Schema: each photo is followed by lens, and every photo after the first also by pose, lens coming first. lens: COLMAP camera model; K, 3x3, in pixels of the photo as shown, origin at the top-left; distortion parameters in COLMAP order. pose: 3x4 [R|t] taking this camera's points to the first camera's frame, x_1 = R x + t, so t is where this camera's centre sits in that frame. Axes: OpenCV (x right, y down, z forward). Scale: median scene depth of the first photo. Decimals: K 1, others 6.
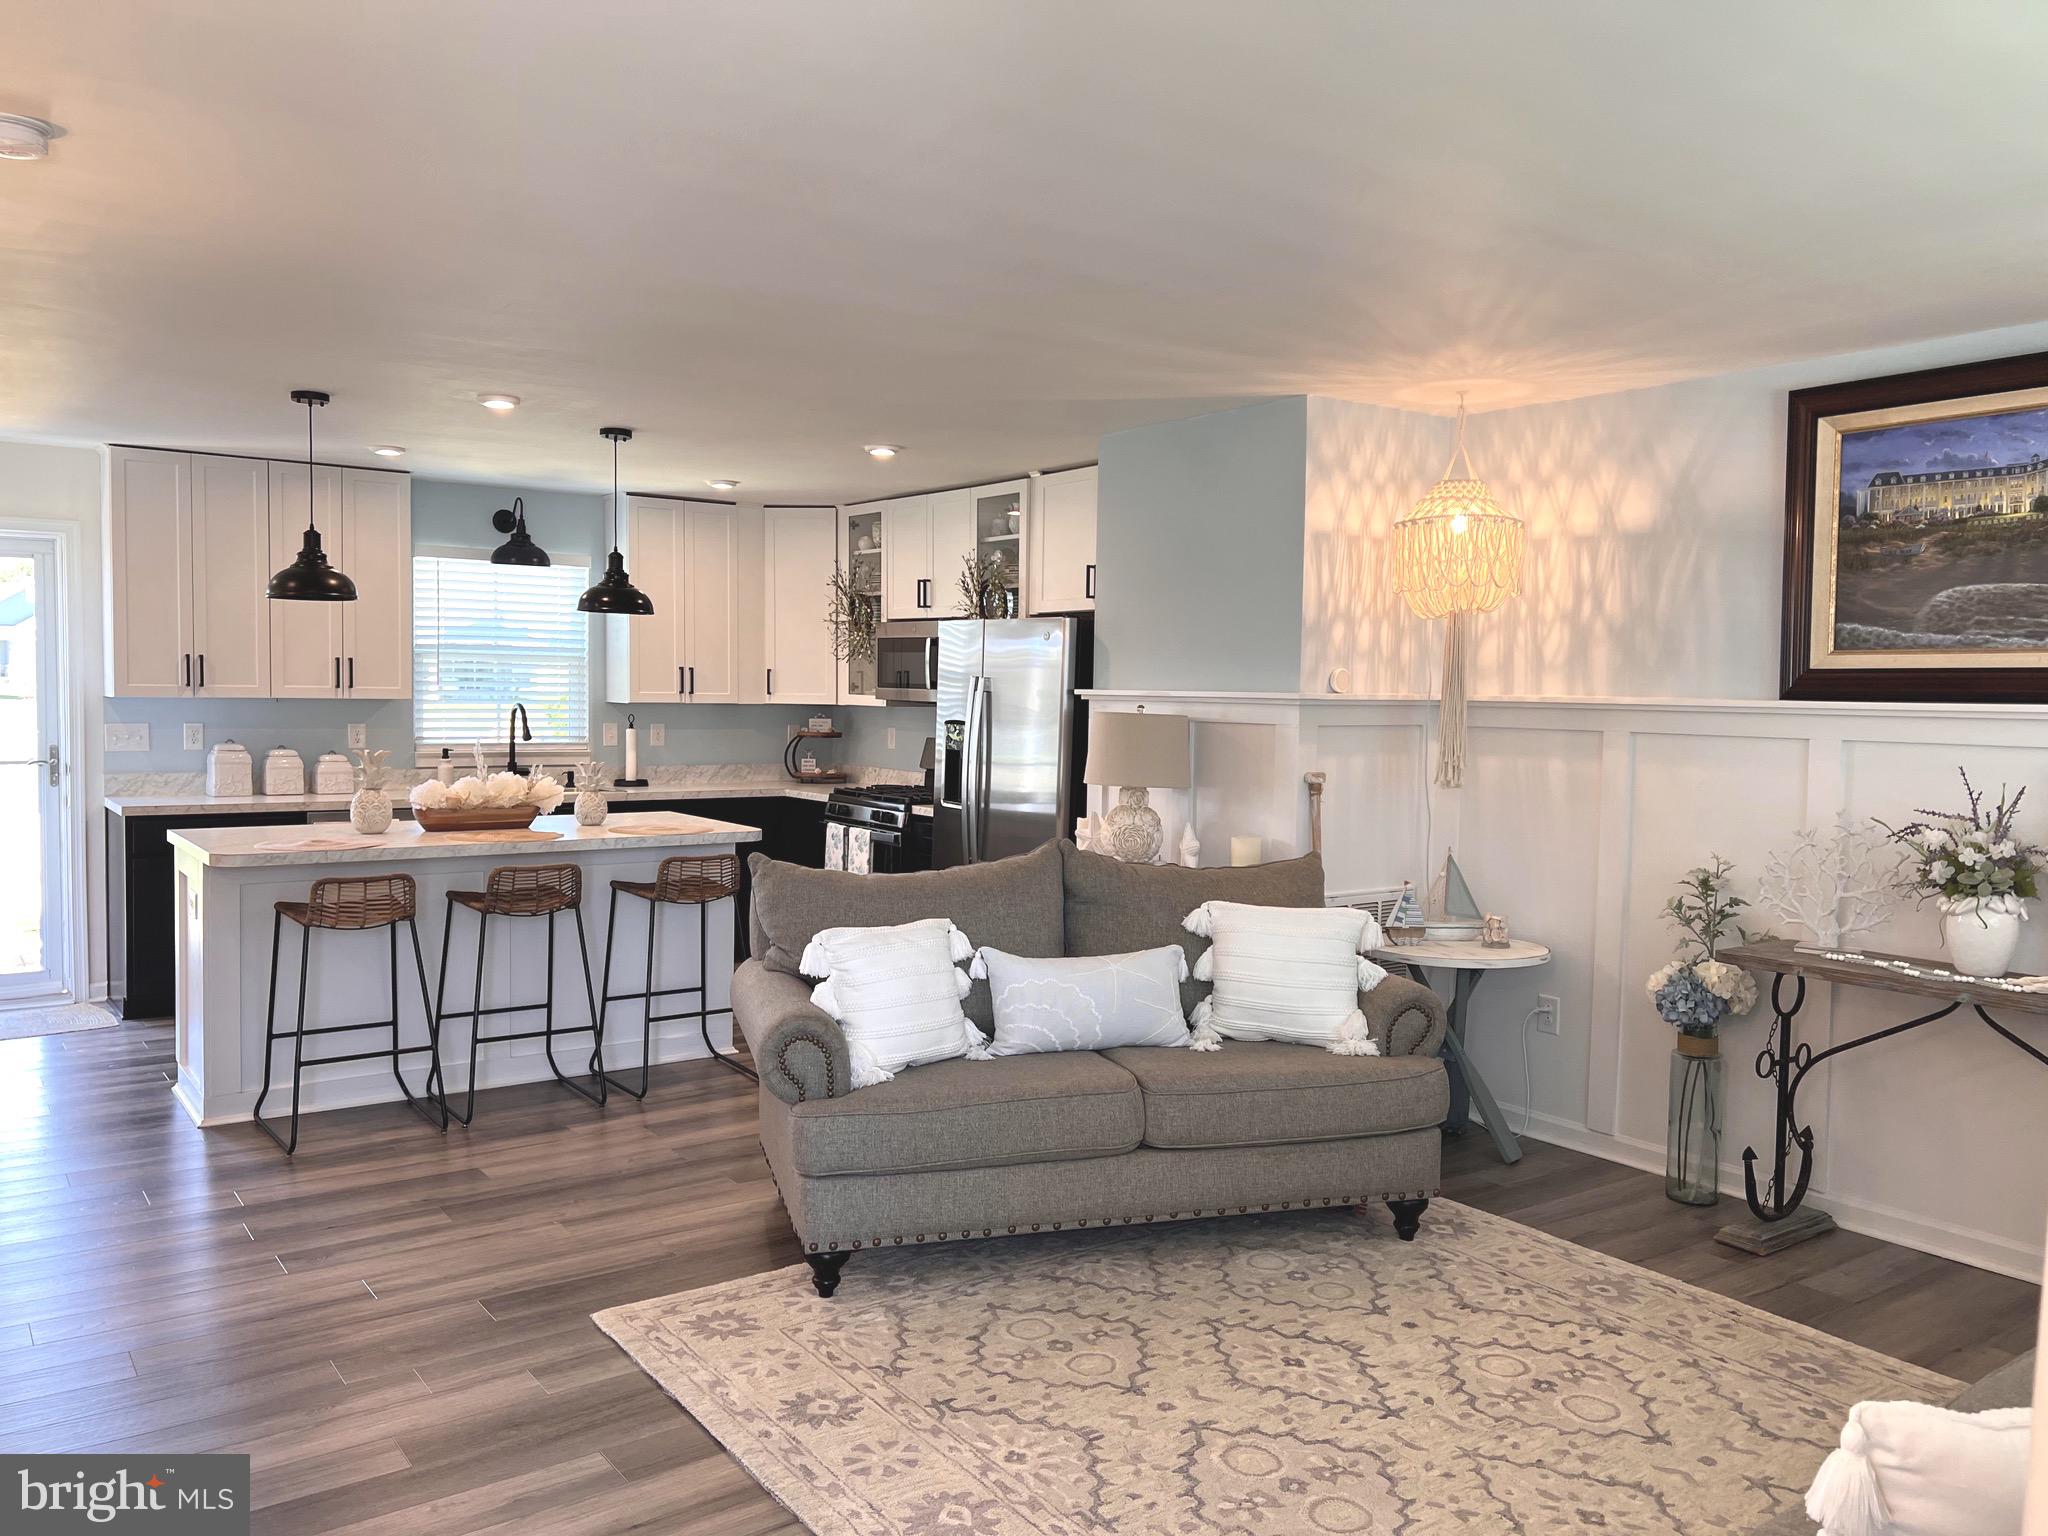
lens RADIAL K [[1545.3, 0, 1024.0], [0, 1545.3, 768.0], [0, 0, 1]] dist [0.007080, 0.002943]
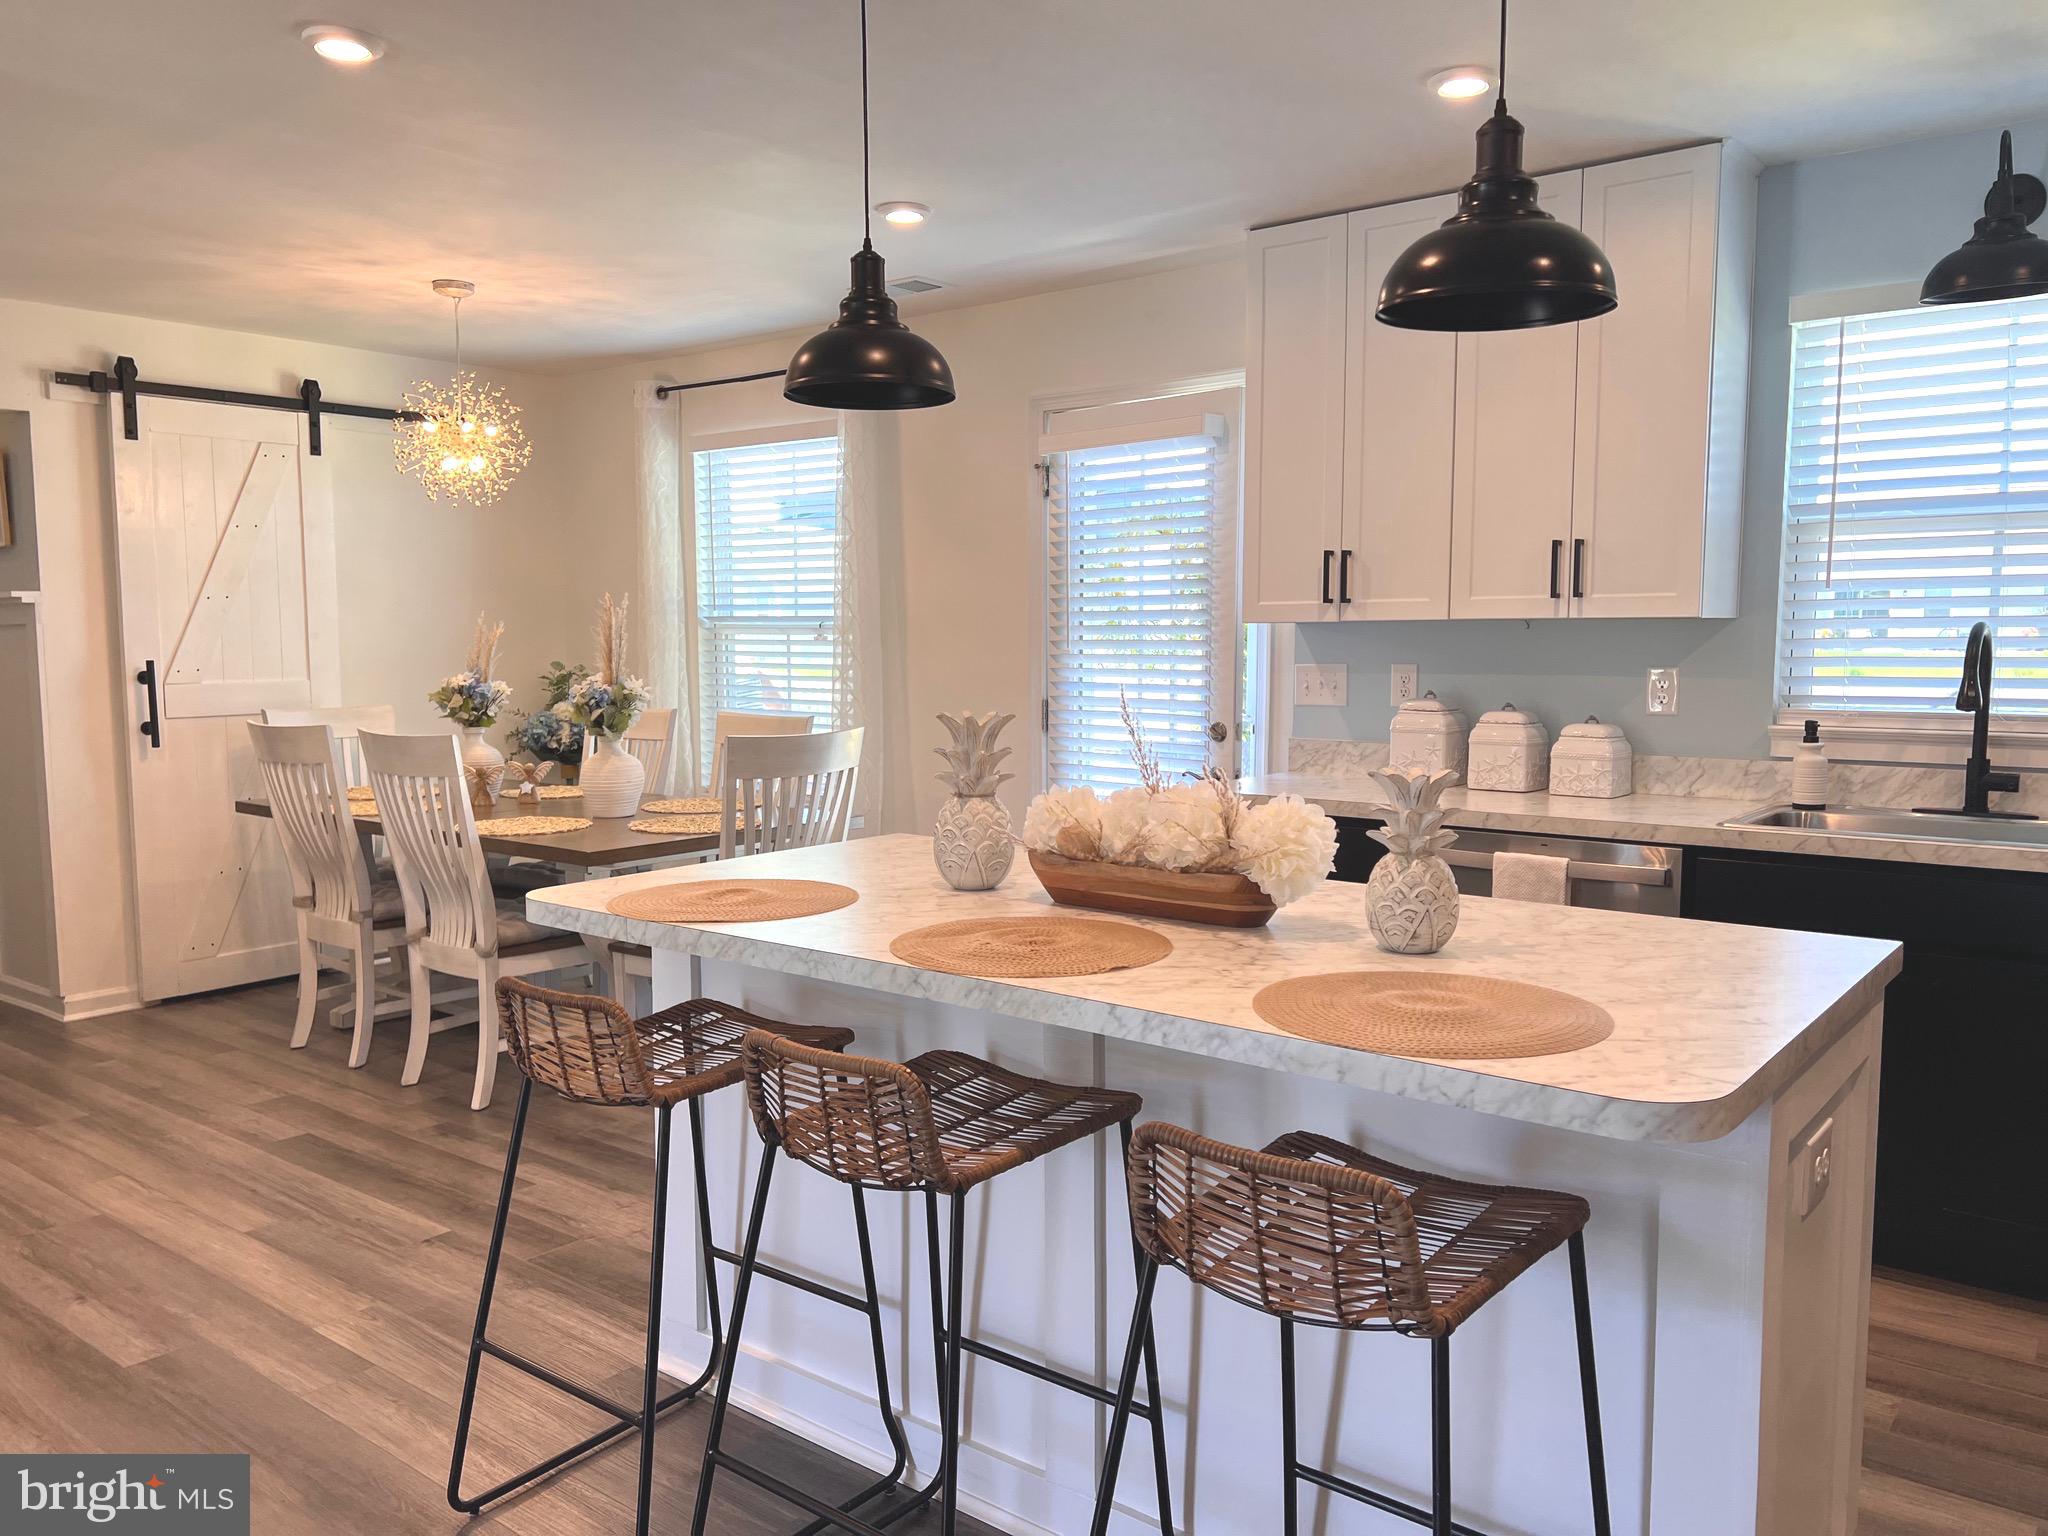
lens RADIAL K [[1545.3, 0, 1024.0], [0, 1545.3, 768.0], [0, 0, 1]] dist [0.007080, 0.002943]
pose [[0.276946, 0.067810, -0.958490, 0.021071], [-0.043025, 0.997381, 0.058130, -0.017109], [0.959922, 0.025140, 0.279138, 0.696767]]
